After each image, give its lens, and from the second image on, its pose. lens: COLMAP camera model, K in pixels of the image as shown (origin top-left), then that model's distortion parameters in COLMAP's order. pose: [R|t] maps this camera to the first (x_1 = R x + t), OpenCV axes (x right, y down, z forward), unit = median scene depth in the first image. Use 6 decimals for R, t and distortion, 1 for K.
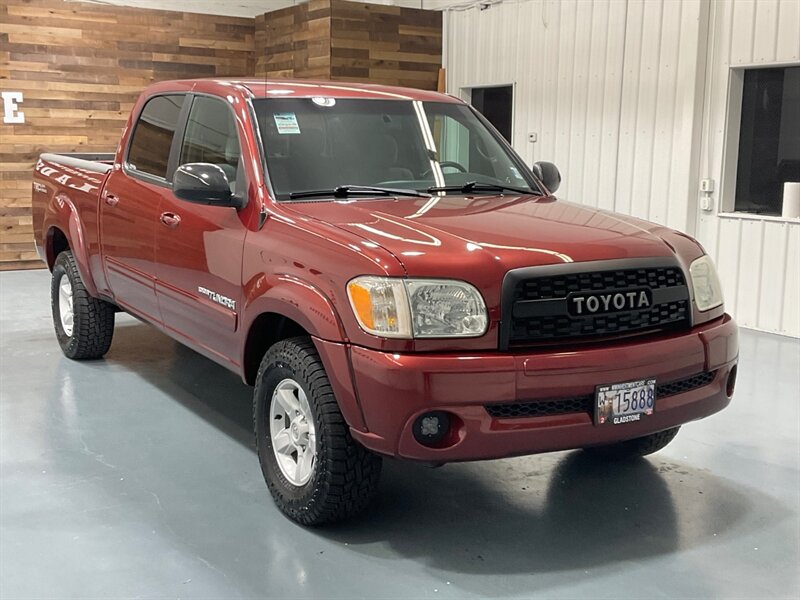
lens RADIAL K [[988.4, 0, 397.6], [0, 988.4, 296.4], [0, 0, 1]] dist [0.131978, -0.304012]
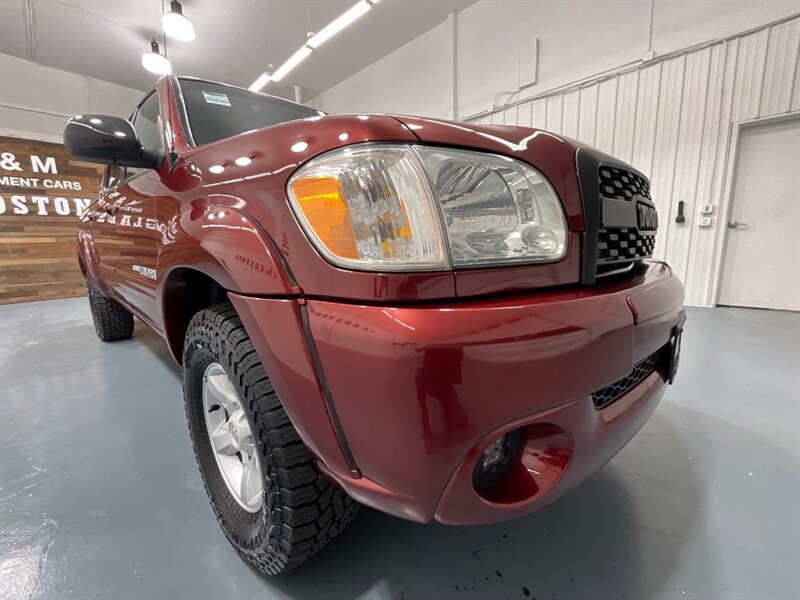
lens RADIAL K [[322.1, 0, 402.0], [0, 322.1, 301.4], [0, 0, 1]] dist [-0.000434, -0.004479]
pose [[0.961360, -0.085876, 0.261559, -0.038879], [0.080665, 0.996271, 0.030617, 0.043455], [-0.263213, -0.008336, 0.964702, 0.745276]]
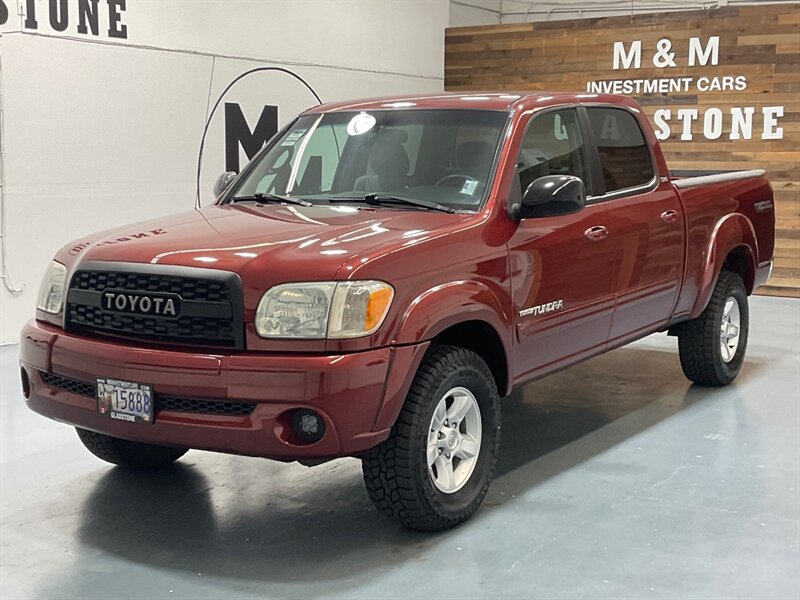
lens RADIAL K [[1135.9, 0, 400.0], [0, 1135.9, 300.0], [0, 0, 1]] dist [0.130552, -0.310272]
pose [[0.428505, 0.105177, -0.897397, 1.288109], [-0.137029, 0.989278, 0.050515, -0.087913], [0.893088, 0.101323, 0.438323, 0.665123]]
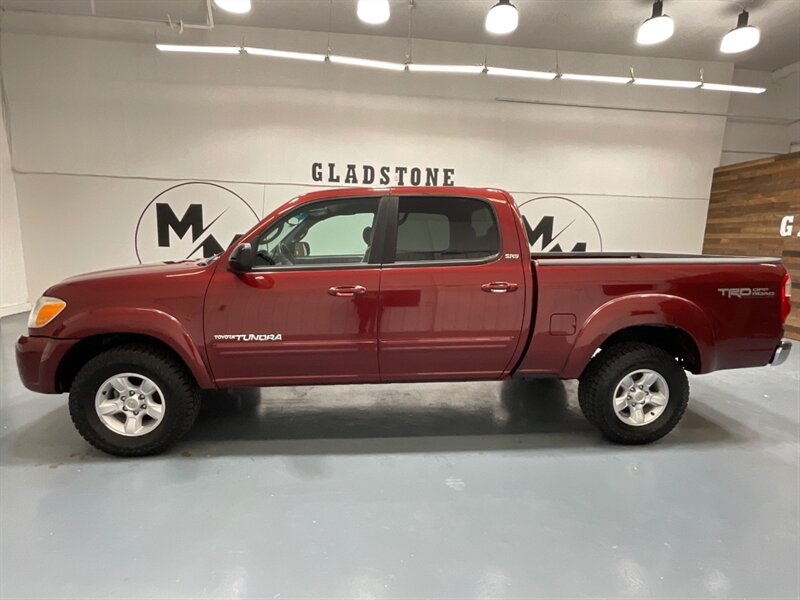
lens RADIAL K [[399.6, 0, 397.4], [0, 399.6, 302.3], [0, 0, 1]] dist [-0.028298, 0.015127]
pose [[-0.444375, 0.119098, -0.887889, 0.648022], [-0.166085, 0.962988, 0.212295, -0.266912], [0.880311, 0.241804, -0.408147, 1.845679]]
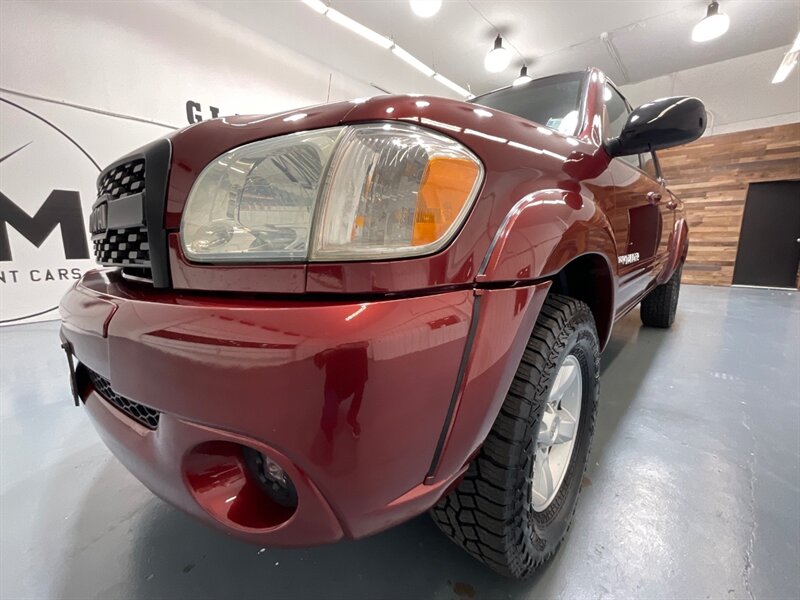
lens RADIAL K [[322.1, 0, 402.0], [0, 322.1, 301.4], [0, 0, 1]] dist [-0.000434, -0.004479]
pose [[0.265157, 0.156957, -0.951344, 0.458856], [-0.144681, 0.981968, 0.121685, 0.003254], [0.953289, 0.105376, 0.283084, 1.060019]]
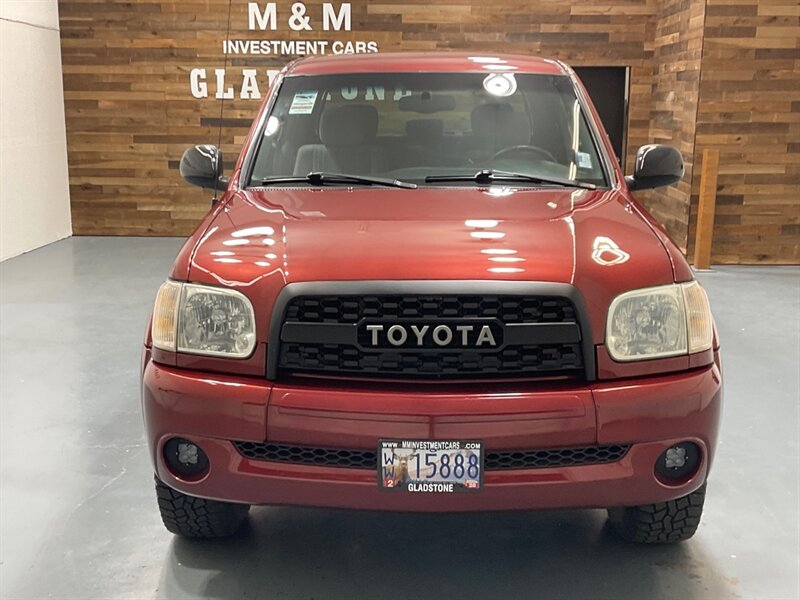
lens RADIAL K [[988.4, 0, 397.6], [0, 988.4, 296.4], [0, 0, 1]] dist [0.131978, -0.304012]
pose [[0.840372, 0.092174, -0.534114, 0.556791], [-0.075987, 0.995737, 0.052282, -0.058096], [0.536656, -0.003351, 0.843794, 0.308746]]
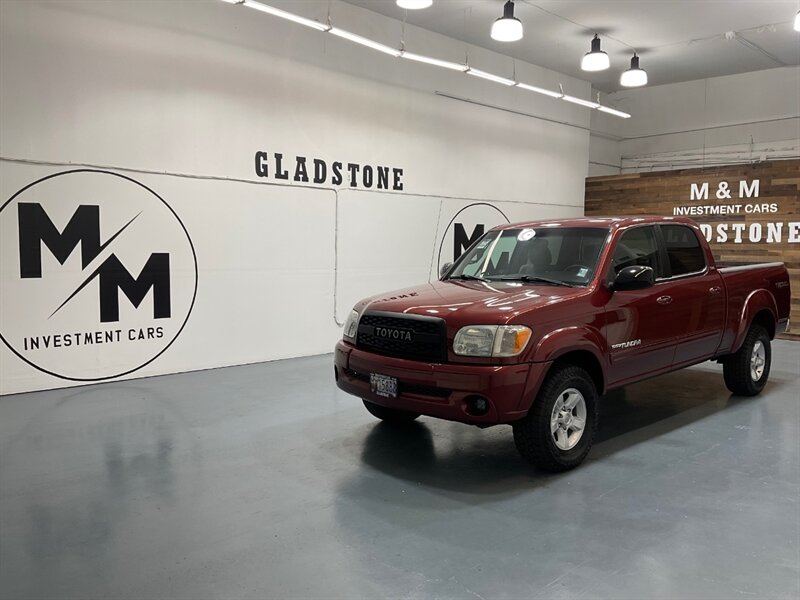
lens RADIAL K [[648.2, 0, 397.6], [0, 648.2, 300.2], [0, 0, 1]] dist [0.075483, -0.167867]
pose [[0.190754, 0.066778, -0.979364, 1.332605], [-0.151111, 0.987789, 0.037920, -0.099394], [0.969937, 0.140759, 0.198516, 0.691533]]
